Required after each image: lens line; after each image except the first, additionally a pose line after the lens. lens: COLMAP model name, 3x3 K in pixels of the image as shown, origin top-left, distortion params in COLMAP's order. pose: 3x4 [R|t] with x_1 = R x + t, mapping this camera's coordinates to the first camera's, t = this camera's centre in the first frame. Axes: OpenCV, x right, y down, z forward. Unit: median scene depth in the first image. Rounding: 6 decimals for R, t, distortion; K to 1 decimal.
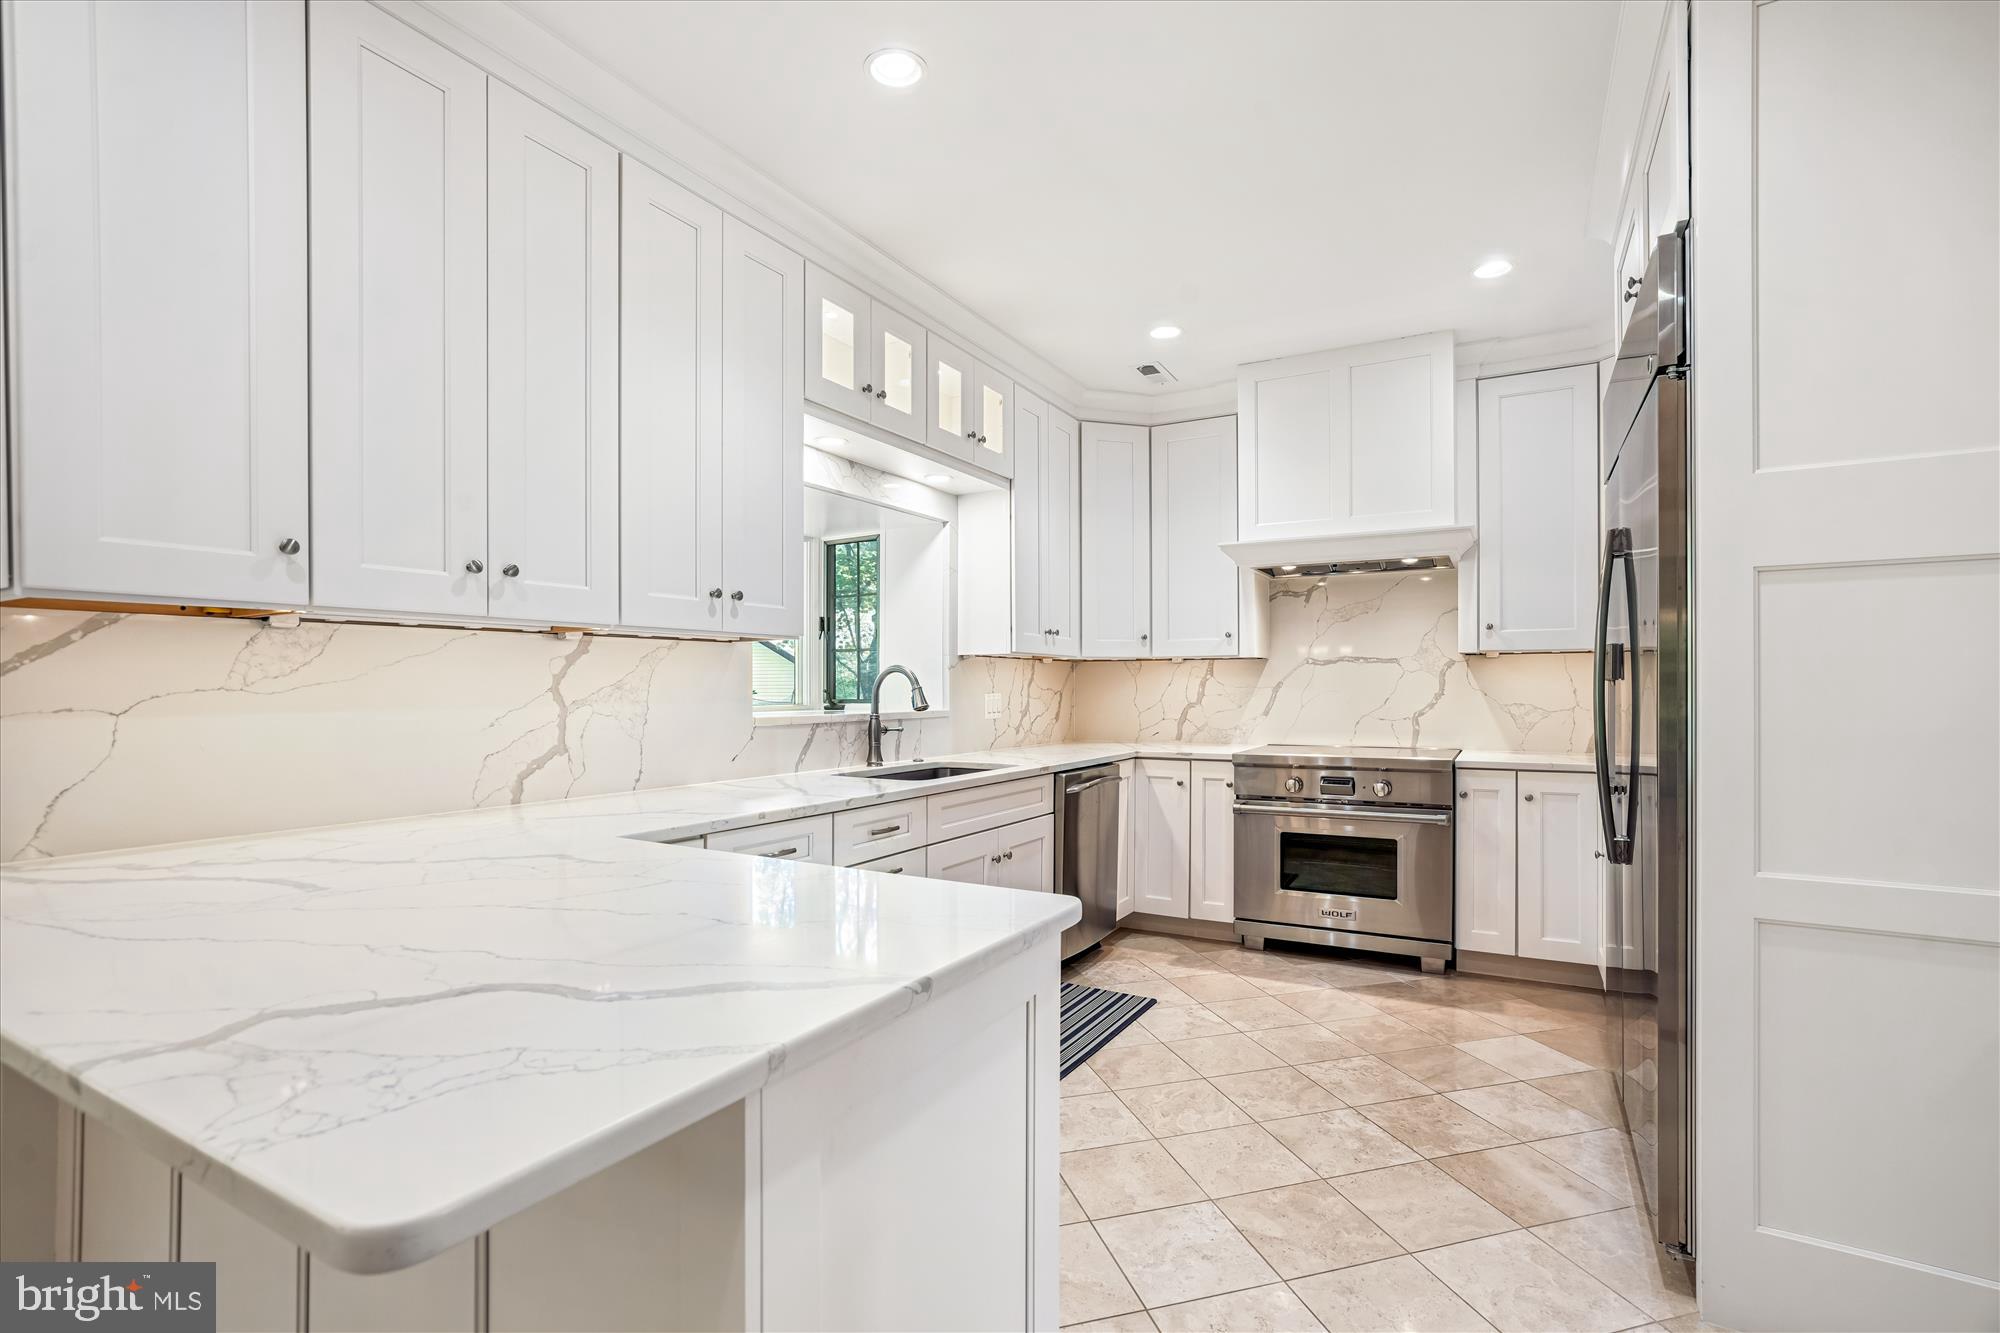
lens RADIAL K [[939.9, 0, 996.5], [0, 939.9, 679.2], [0, 0, 1]] dist [-0.000218, 0.006008]
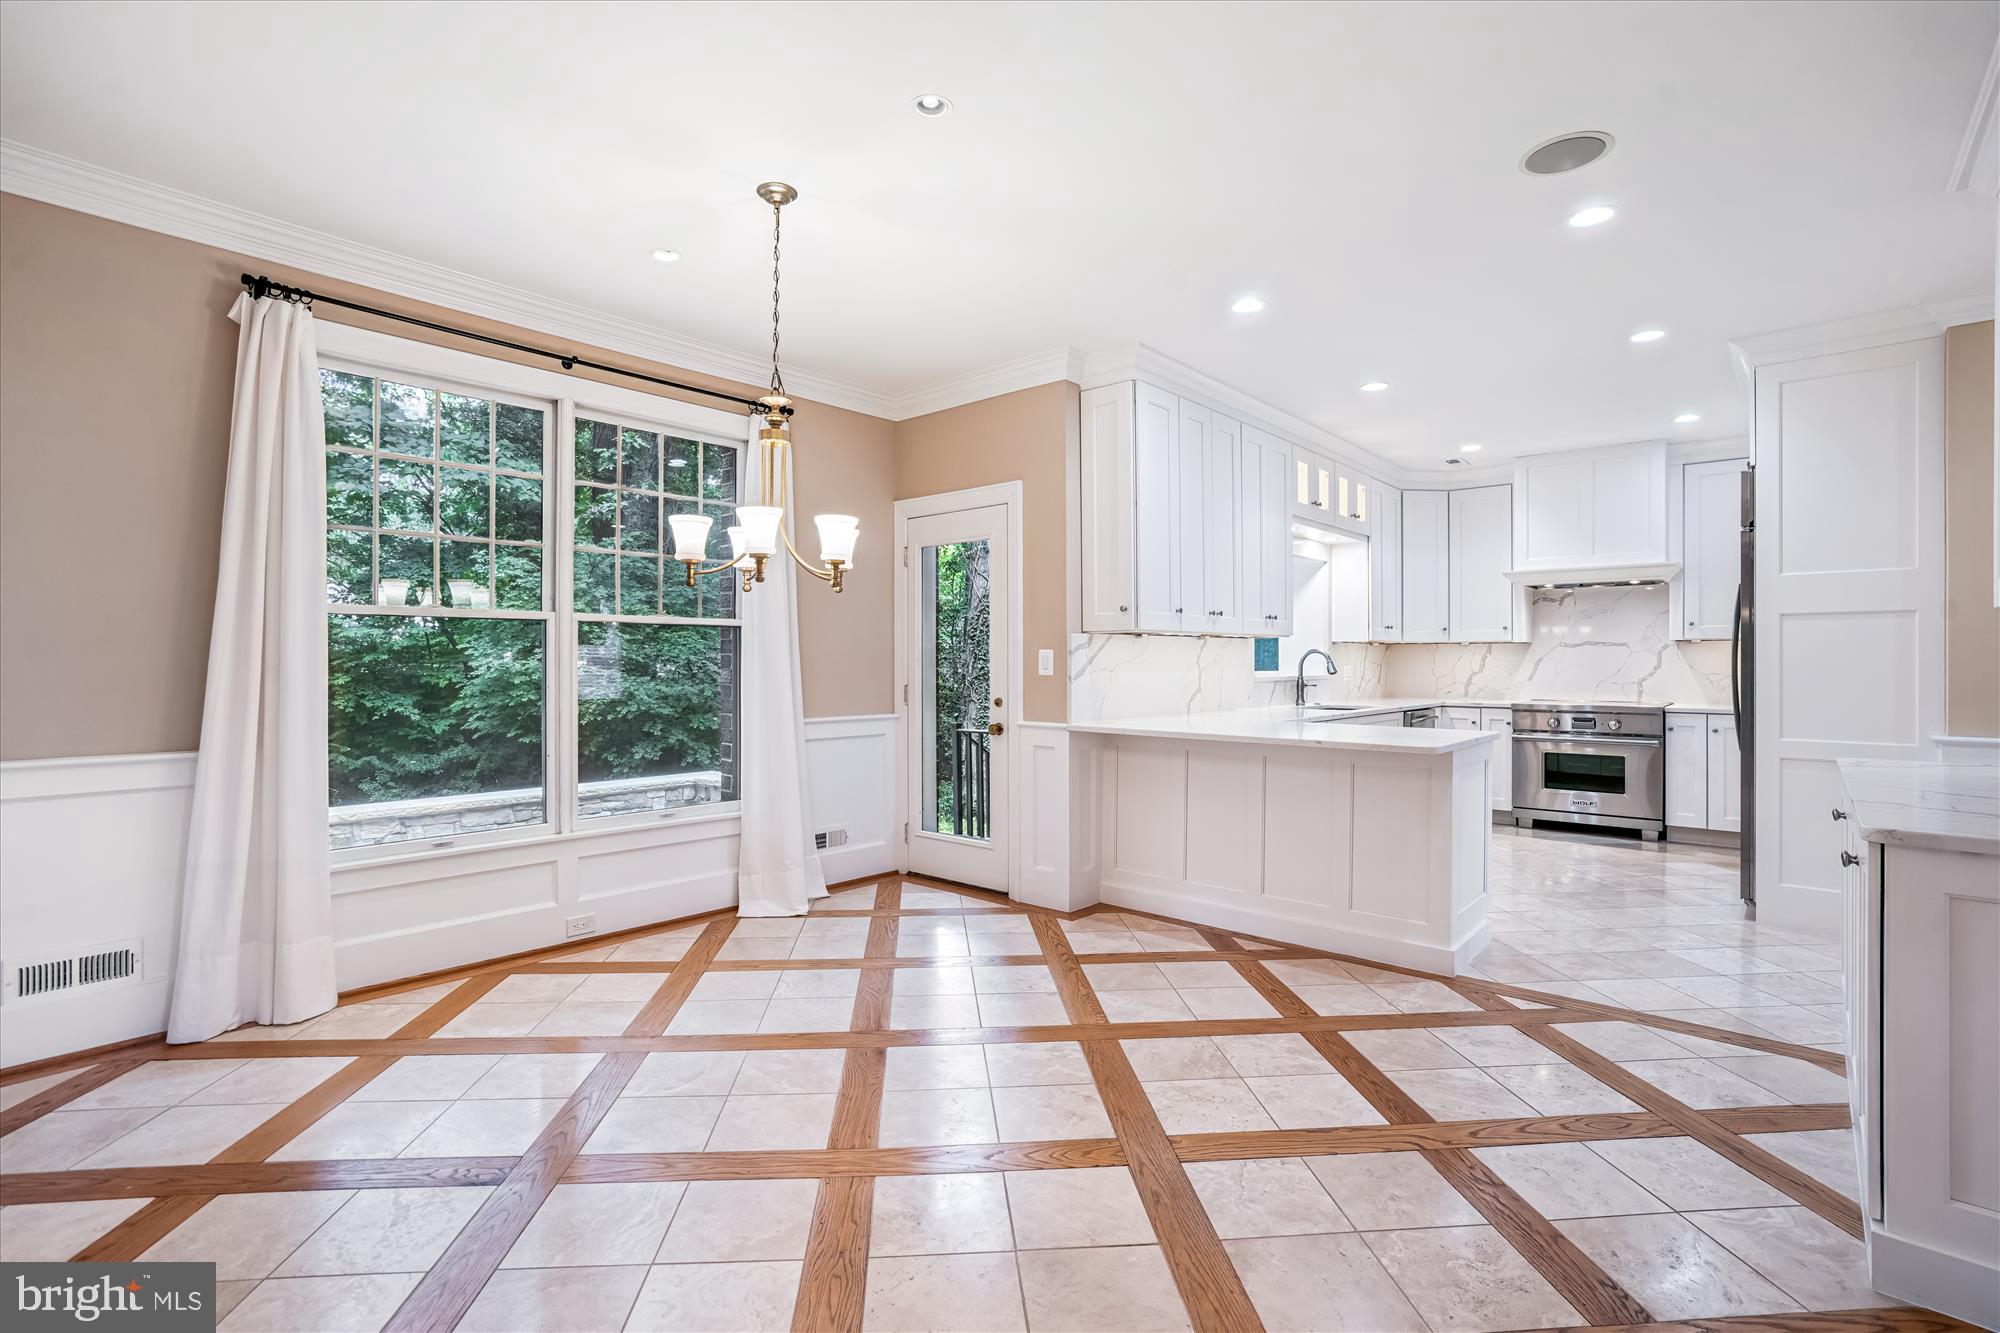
lens RADIAL K [[939.9, 0, 999.2], [0, 939.9, 656.3], [0, 0, 1]] dist [-0.000218, 0.006008]
pose [[0.980753, 0.000699, -0.195253, -0.289732], [0.000267, 0.999988, 0.004920, -0.008839], [0.195254, -0.004877, 0.980741, -0.735703]]
